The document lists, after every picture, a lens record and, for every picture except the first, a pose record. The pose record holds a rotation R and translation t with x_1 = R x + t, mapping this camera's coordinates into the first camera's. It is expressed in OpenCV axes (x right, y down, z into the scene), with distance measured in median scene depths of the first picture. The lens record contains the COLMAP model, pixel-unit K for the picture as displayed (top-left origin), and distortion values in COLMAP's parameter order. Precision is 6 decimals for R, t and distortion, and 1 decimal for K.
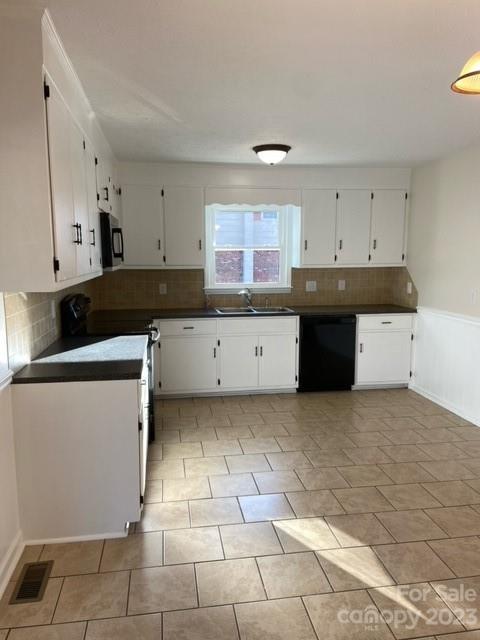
lens RADIAL K [[483.6, 0, 242.8], [0, 483.6, 320.9], [0, 0, 1]] dist [0.084601, -0.074244]
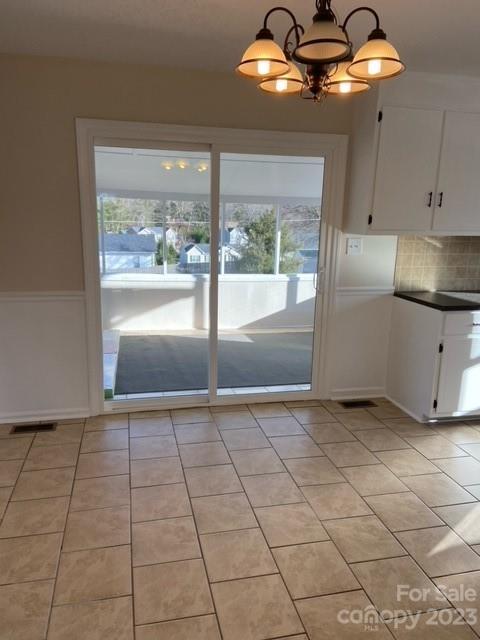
lens RADIAL K [[483.6, 0, 238.1], [0, 483.6, 318.7], [0, 0, 1]] dist [0.084601, -0.074244]
pose [[0.072455, 0.210531, -0.974898, 0.516527], [-0.160474, 0.967193, 0.196940, -0.015076], [0.984377, 0.142176, 0.103863, 0.163439]]
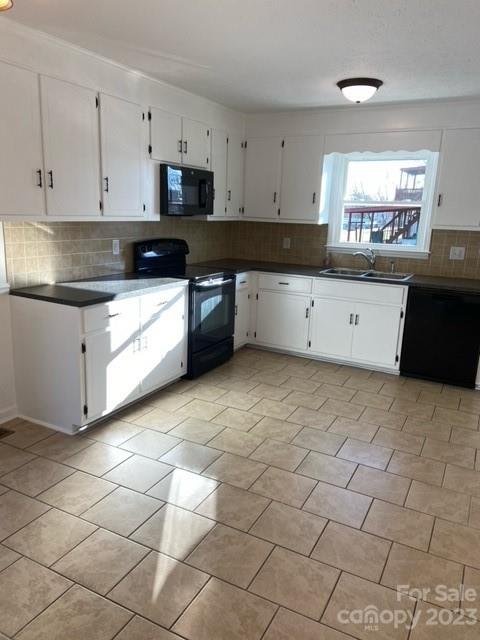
lens RADIAL K [[483.6, 0, 236.5], [0, 483.6, 313.9], [0, 0, 1]] dist [0.084601, -0.074244]
pose [[0.796724, 0.159407, -0.582942, 0.382271], [-0.120865, 0.987127, 0.104743, -0.015168], [0.592134, -0.012994, 0.805734, 0.142775]]
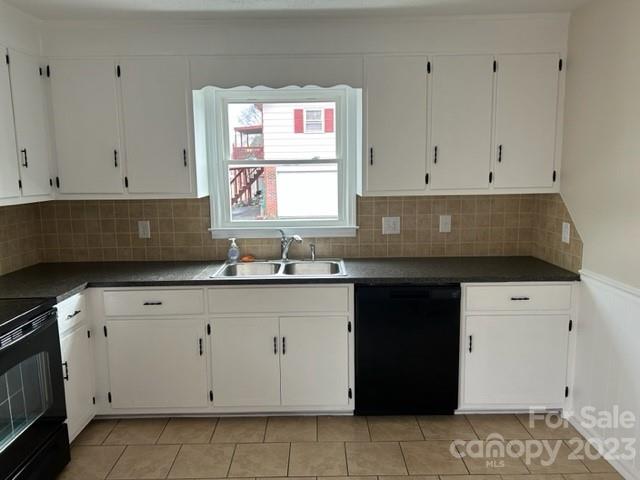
lens RADIAL K [[481.7, 0, 315.0], [0, 481.7, 235.9], [0, 0, 1]] dist [0.028289, -0.004546]
pose [[0.988294, 0.012570, -0.152043, 0.156525], [-0.012877, 0.999917, -0.001033, -0.064187], [0.152017, 0.002979, 0.988373, 0.449049]]
